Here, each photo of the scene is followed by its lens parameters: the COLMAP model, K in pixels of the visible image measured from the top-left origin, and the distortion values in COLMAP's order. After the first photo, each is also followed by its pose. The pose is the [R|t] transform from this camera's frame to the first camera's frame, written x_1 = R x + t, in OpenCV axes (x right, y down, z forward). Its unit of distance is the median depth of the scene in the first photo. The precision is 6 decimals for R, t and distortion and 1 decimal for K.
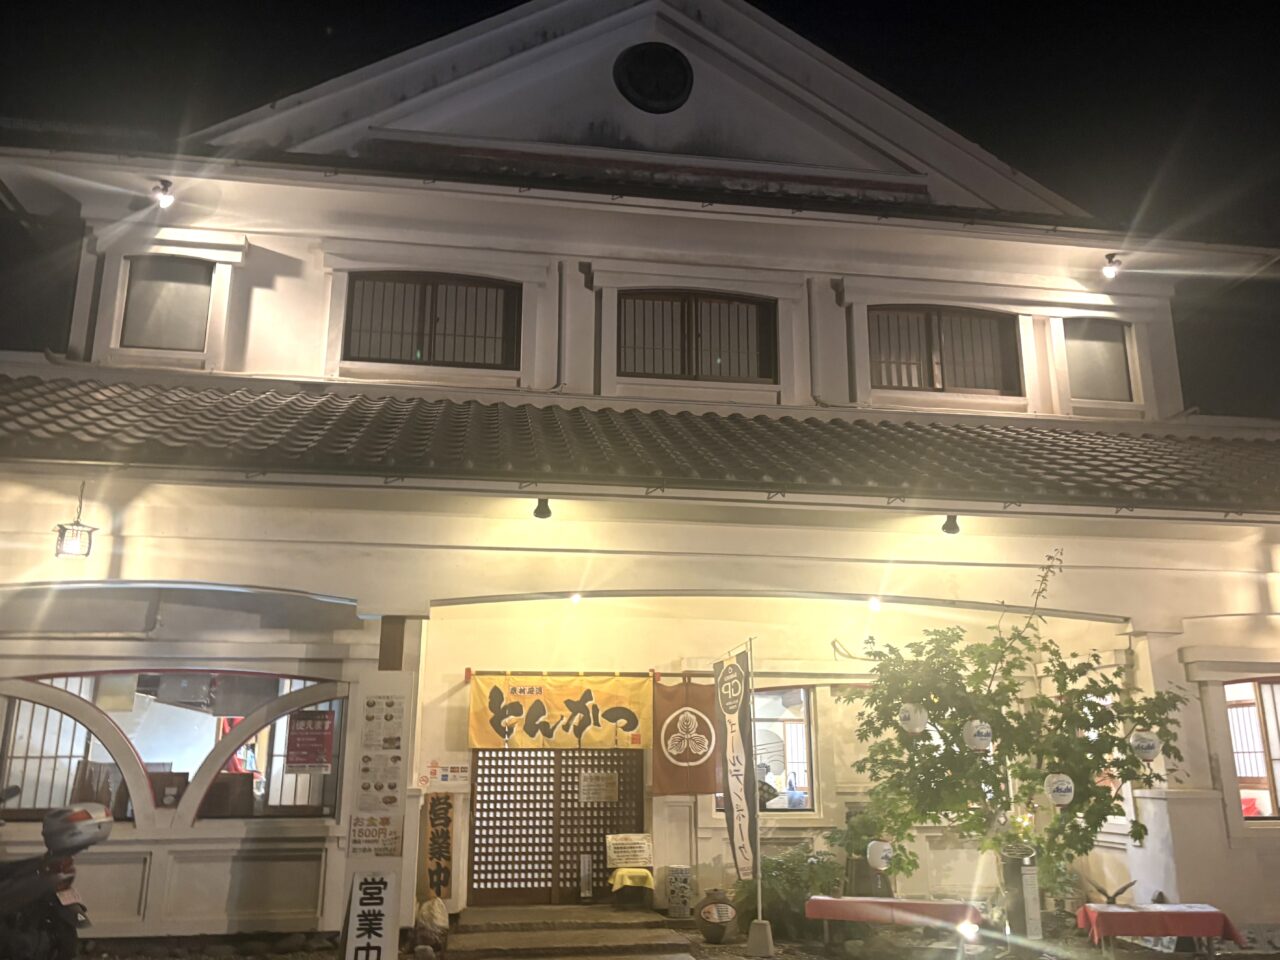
lens RADIAL K [[1120.6, 0, 640.0], [0, 1120.6, 480.0], [0, 0, 1]] dist [0.060157, -0.010978]
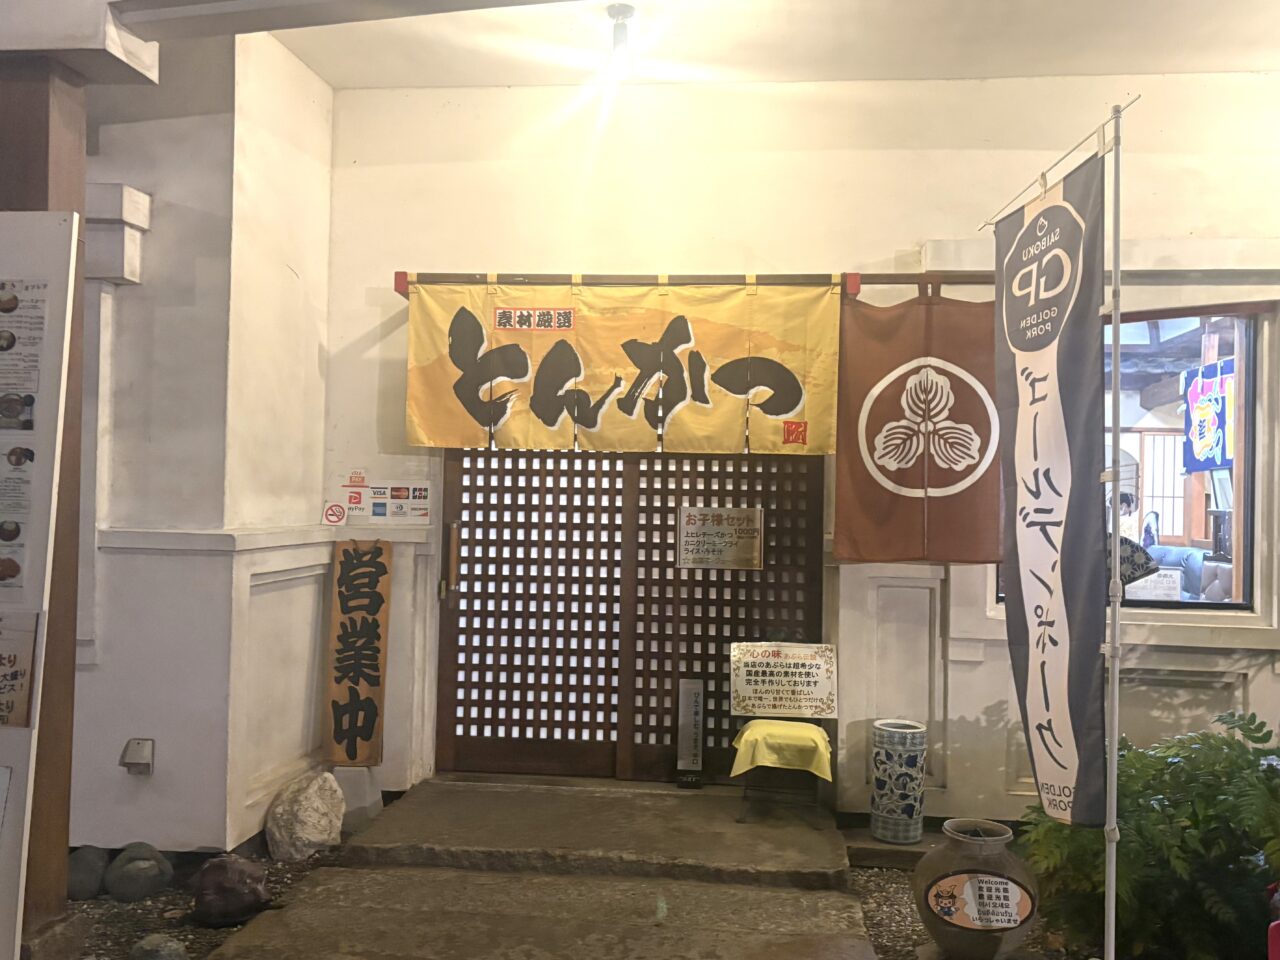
lens RADIAL K [[1188.6, 0, 640.0], [0, 1188.6, 480.0], [0, 0, 1]] dist [0.288520, -0.776910]
pose [[0.968610, 0.016533, -0.248036, 0.051041], [0.042233, 0.972336, 0.229736, 0.142765], [0.244973, -0.233000, 0.941116, 0.562184]]
